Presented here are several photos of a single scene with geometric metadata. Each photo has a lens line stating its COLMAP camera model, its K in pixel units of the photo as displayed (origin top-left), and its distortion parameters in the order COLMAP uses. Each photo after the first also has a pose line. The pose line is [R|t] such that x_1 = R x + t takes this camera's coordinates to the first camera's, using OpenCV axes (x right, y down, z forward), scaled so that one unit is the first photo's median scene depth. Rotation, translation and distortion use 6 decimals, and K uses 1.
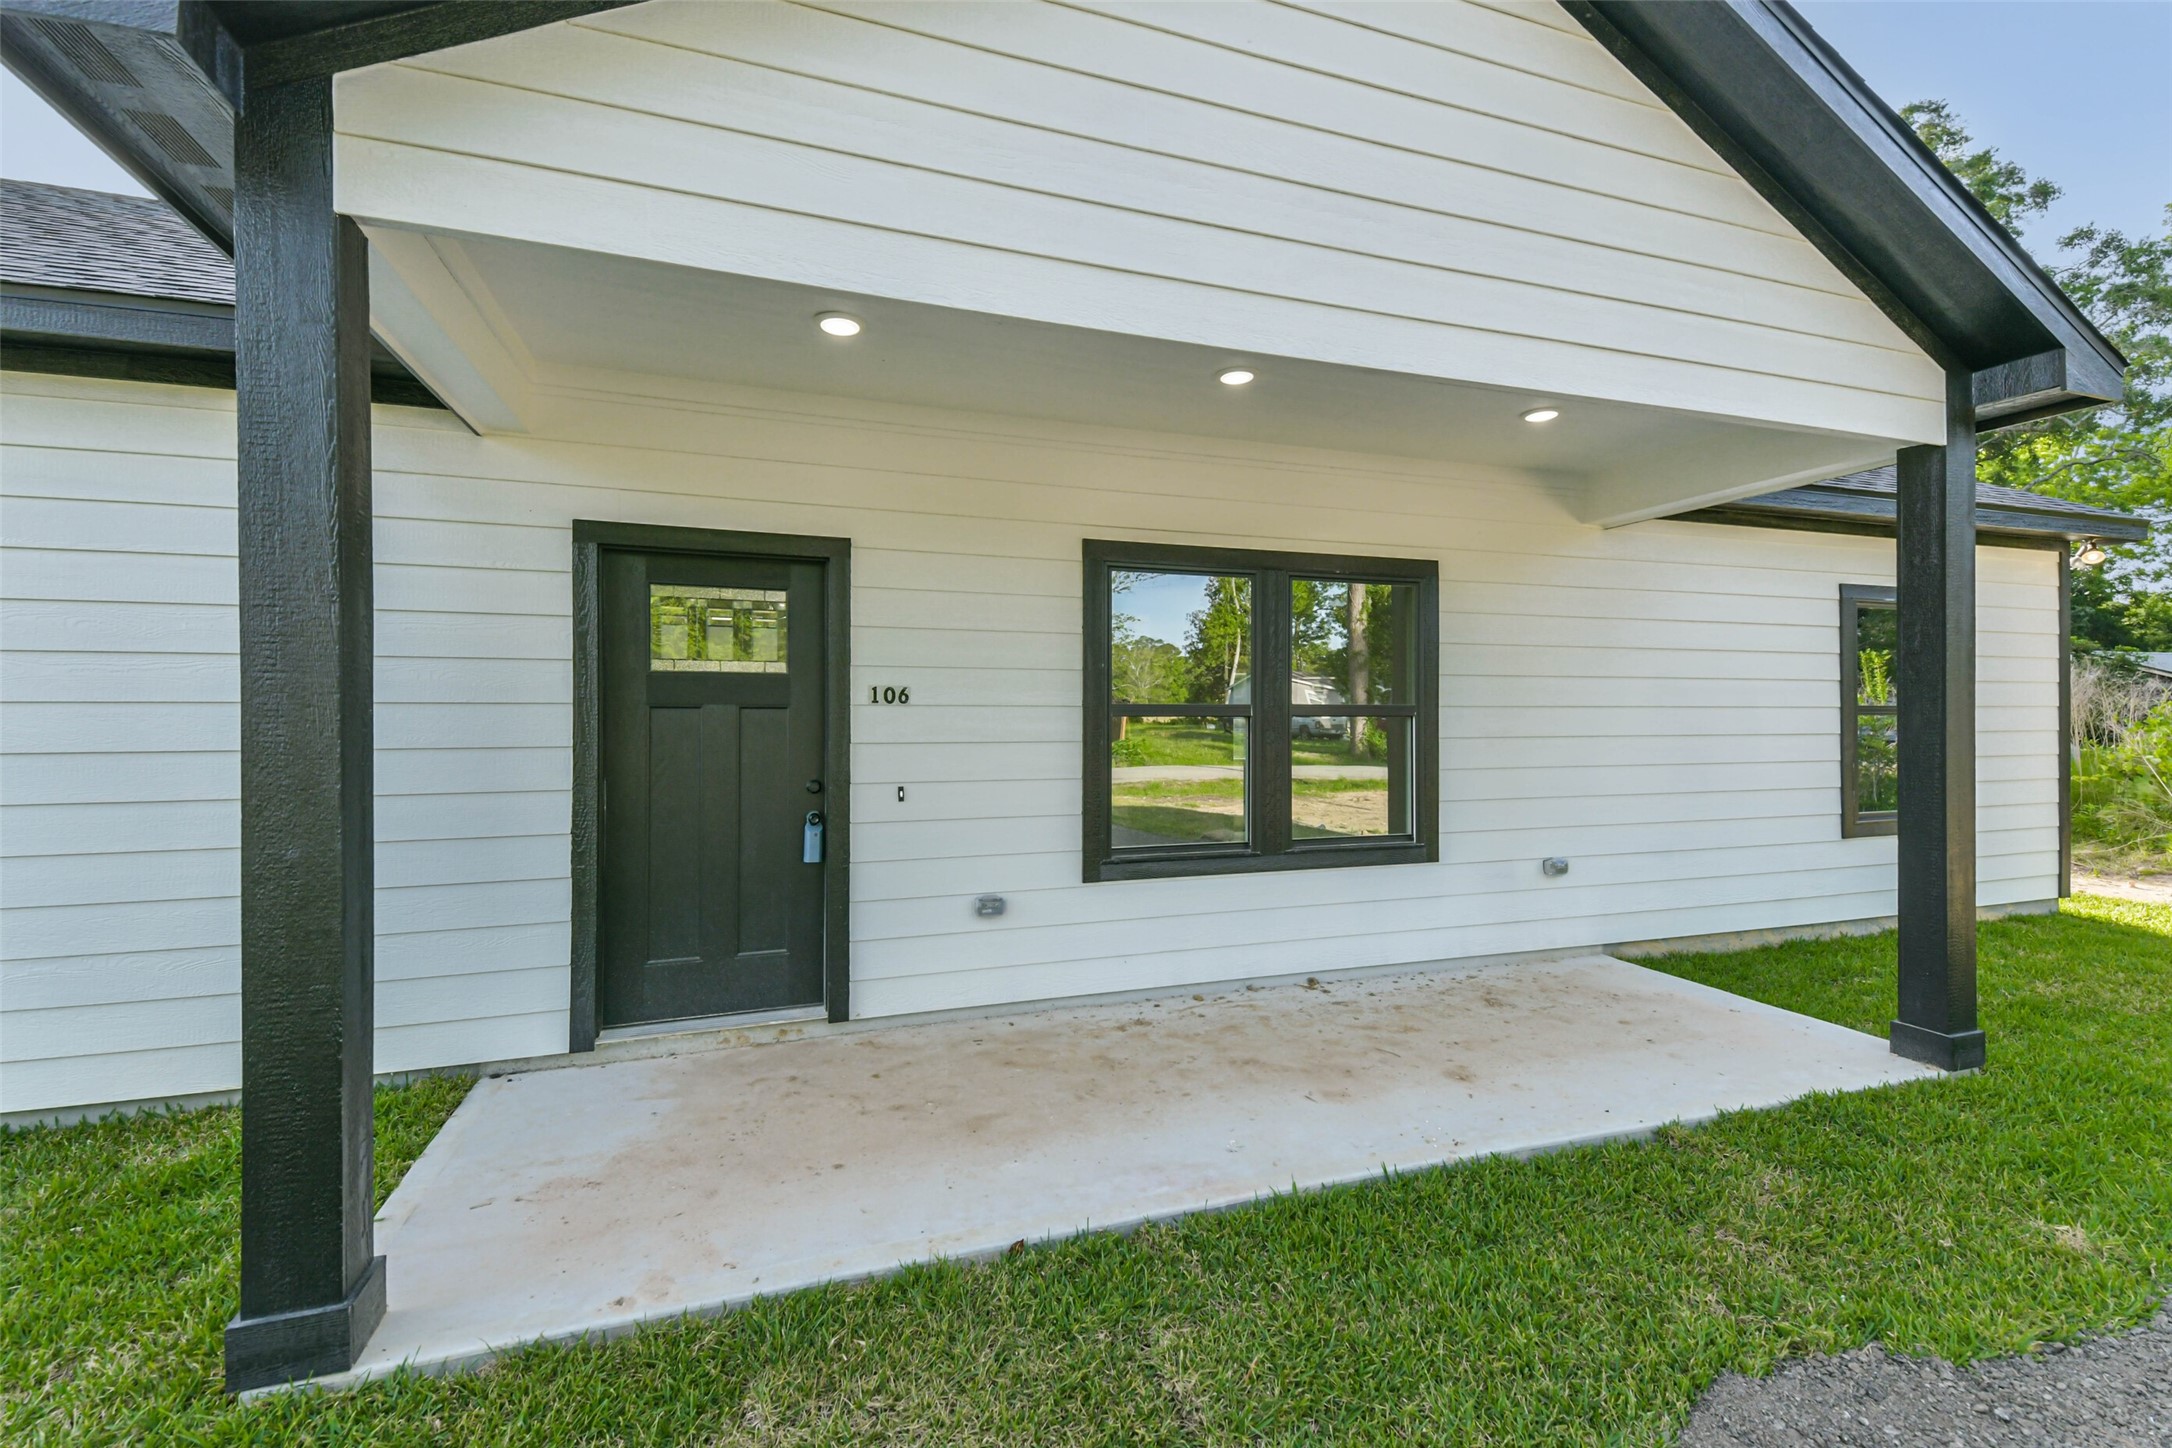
lens RADIAL K [[943.9, 0, 1087.1], [0, 943.9, 713.9], [0, 0, 1]] dist [0.040632, -0.021463]
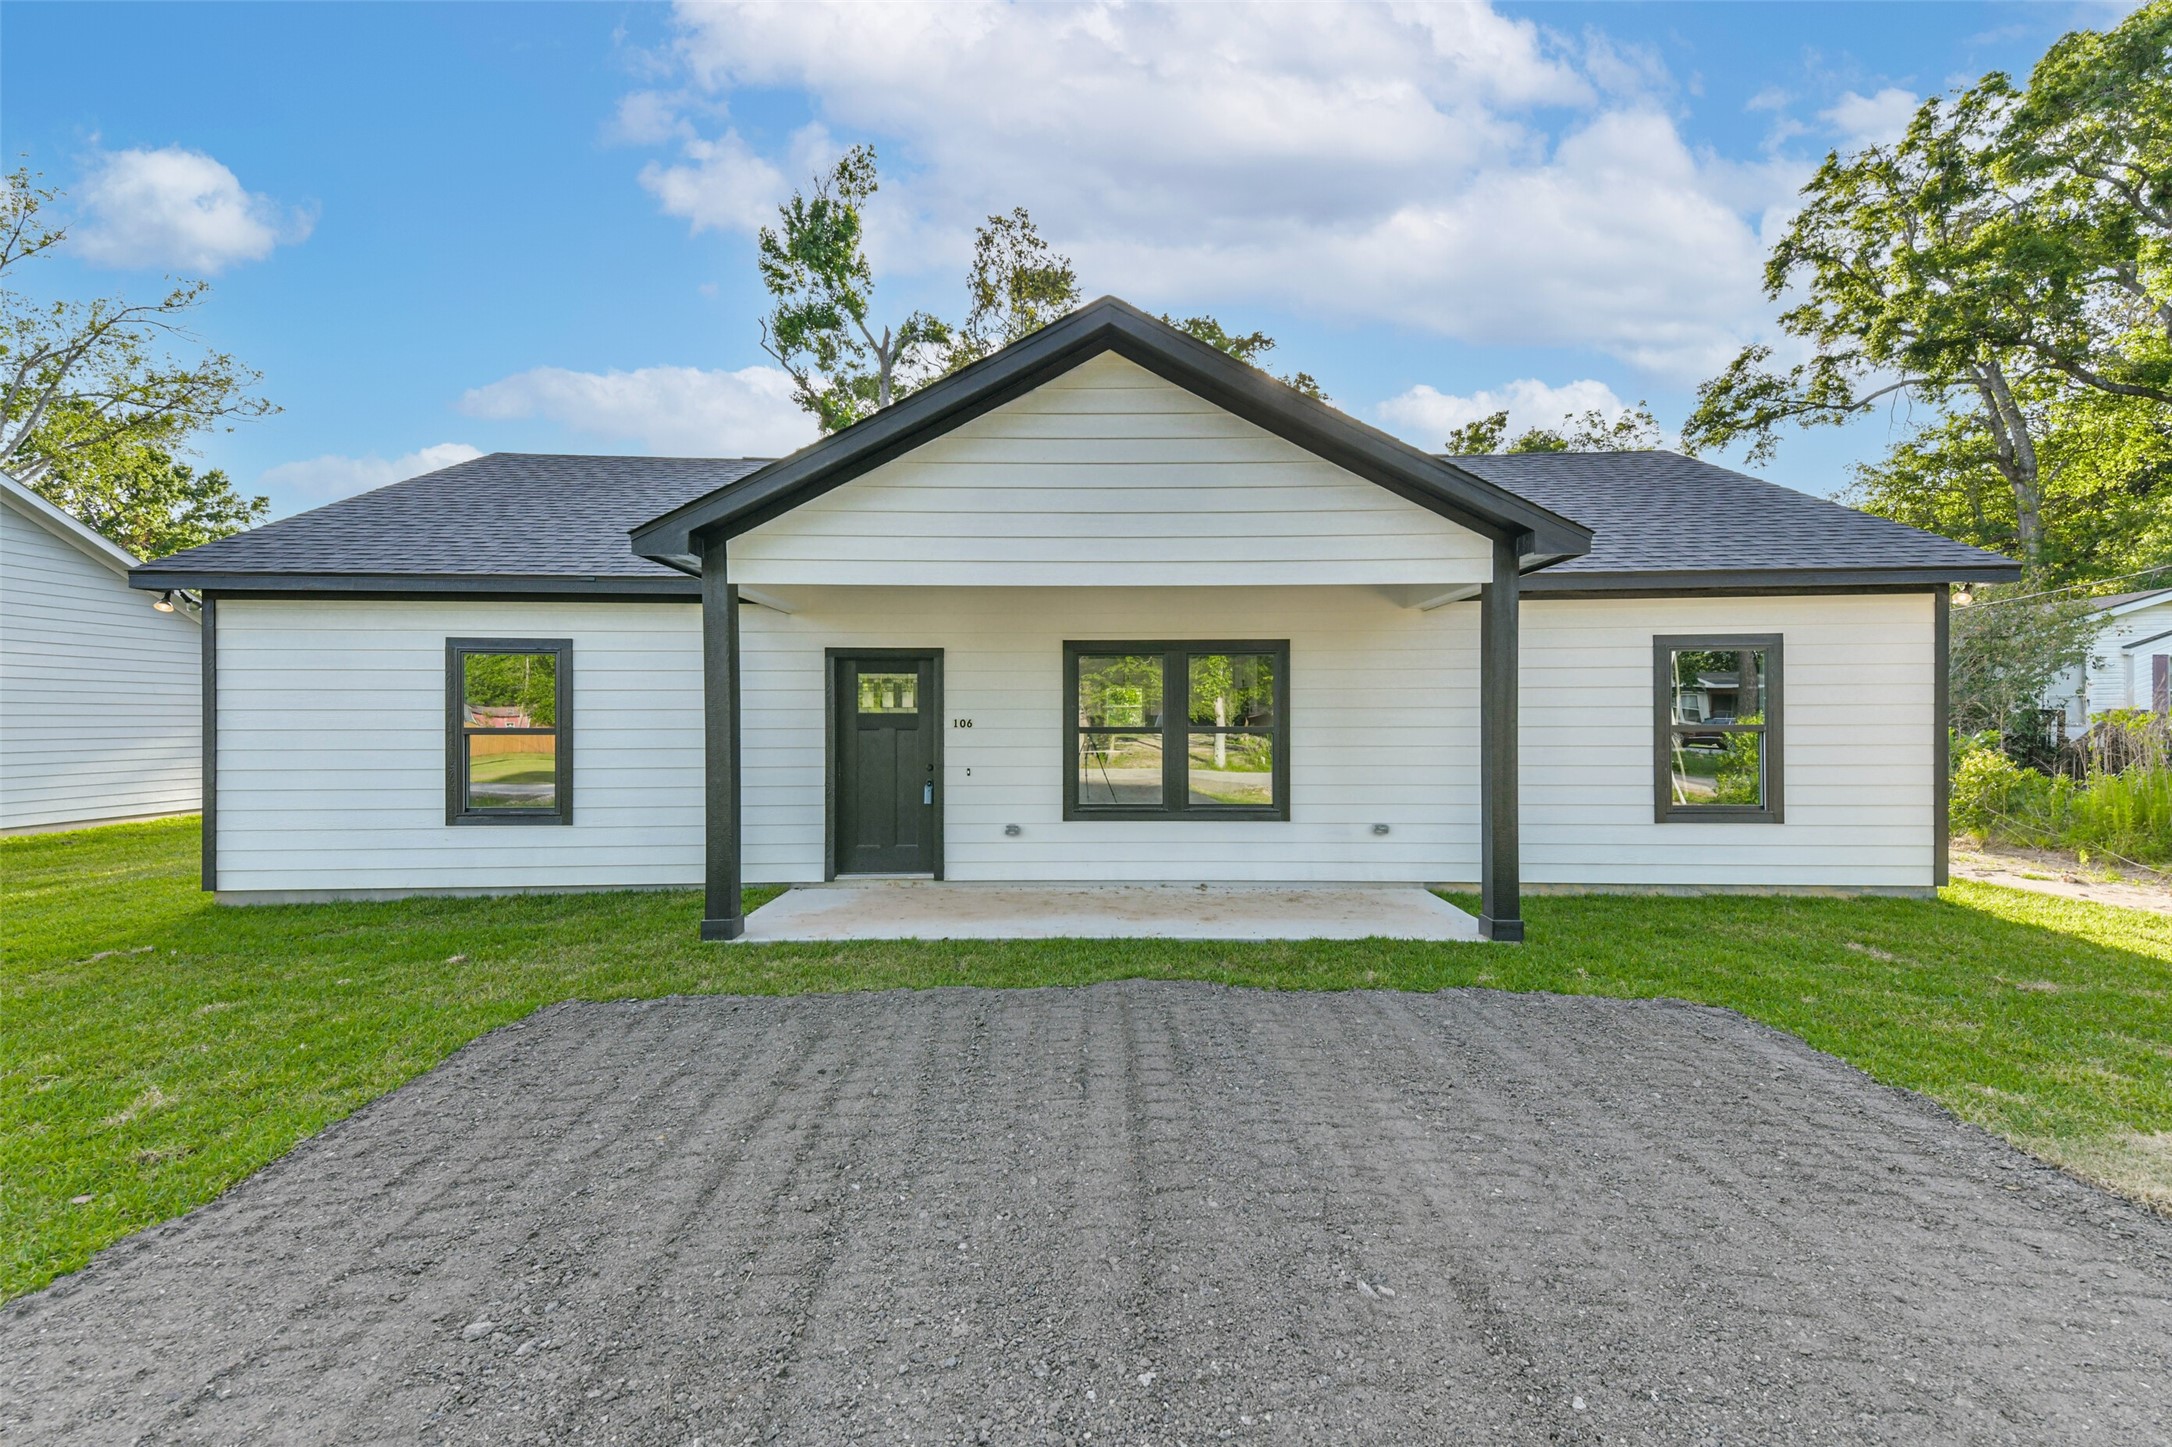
lens RADIAL K [[931.0, 0, 1088.0], [0, 931.0, 717.0], [0, 0, 1]] dist [0.084877, -0.030441]
pose [[0.942483, -0.001151, -0.334251, 0.727204], [0.002624, 0.999989, 0.003955, -0.041475], [0.334243, -0.004605, 0.942476, -0.814942]]
